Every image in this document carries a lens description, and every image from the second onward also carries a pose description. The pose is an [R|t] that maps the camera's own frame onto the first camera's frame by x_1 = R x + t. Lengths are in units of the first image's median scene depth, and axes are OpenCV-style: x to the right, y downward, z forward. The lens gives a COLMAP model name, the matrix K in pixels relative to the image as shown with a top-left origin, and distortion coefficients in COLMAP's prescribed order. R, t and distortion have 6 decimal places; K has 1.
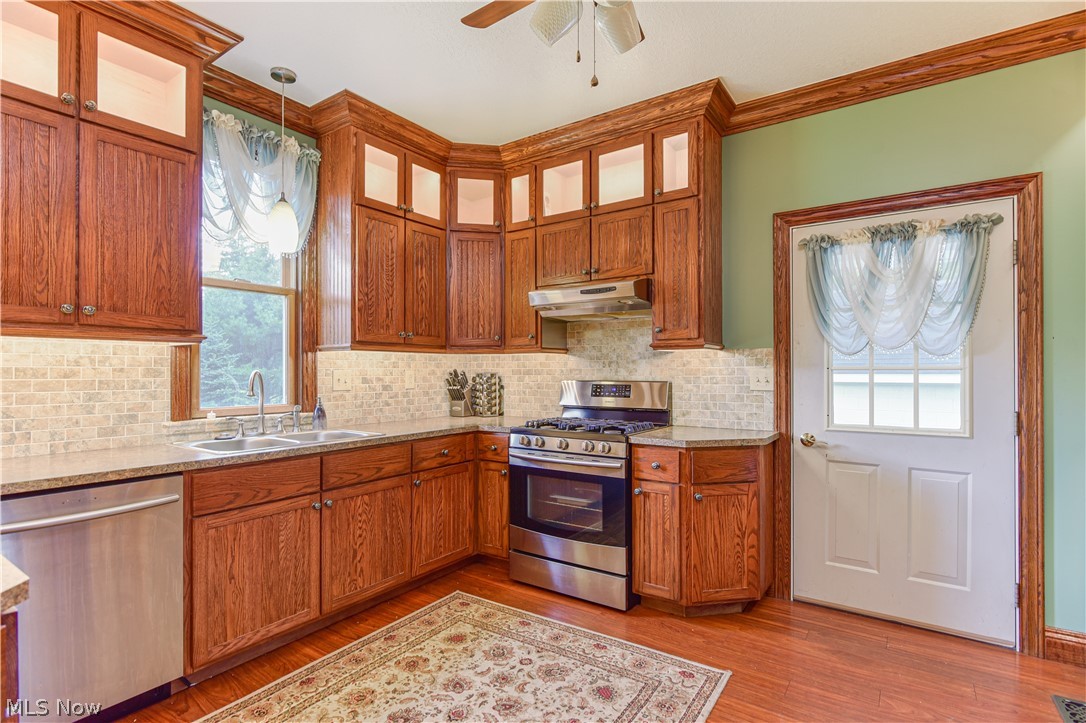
lens RADIAL K [[529.8, 0, 542.9], [0, 529.8, 366.7], [0, 0, 1]] dist [-0.002748, -0.001116]
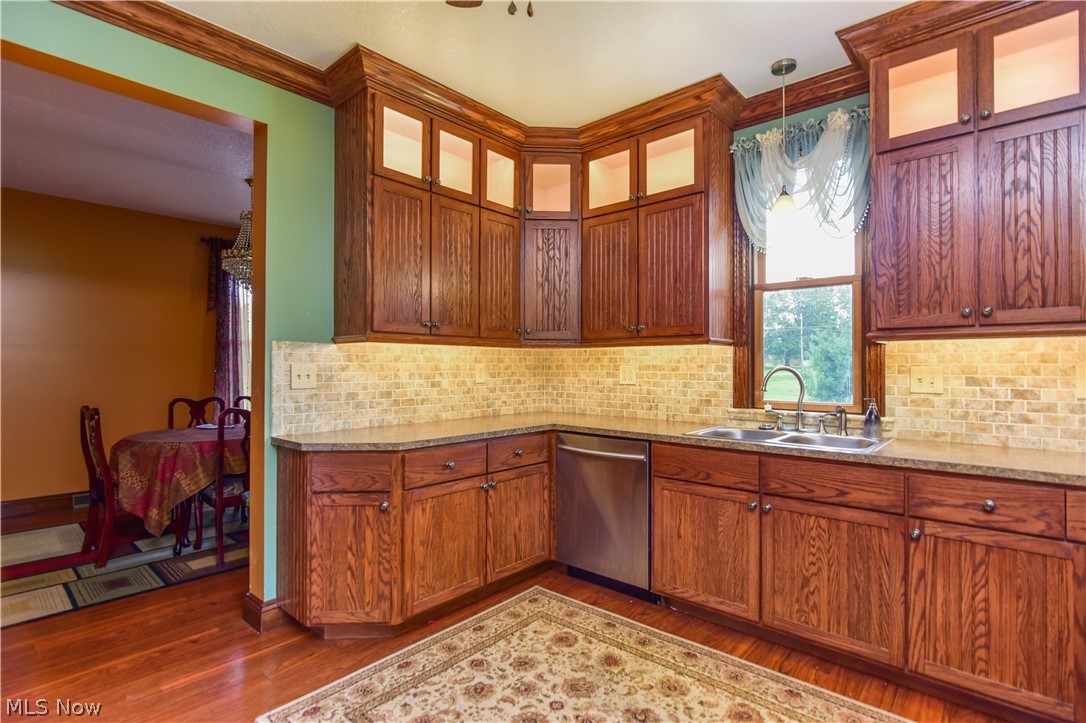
lens RADIAL K [[529.8, 0, 545.4], [0, 529.8, 361.8], [0, 0, 1]] dist [-0.002748, -0.001116]
pose [[-0.117216, -0.007371, -0.993079, 0.577235], [0.006075, 0.999948, -0.008139, 0.003567], [0.993088, -0.006987, -0.117165, 0.725289]]
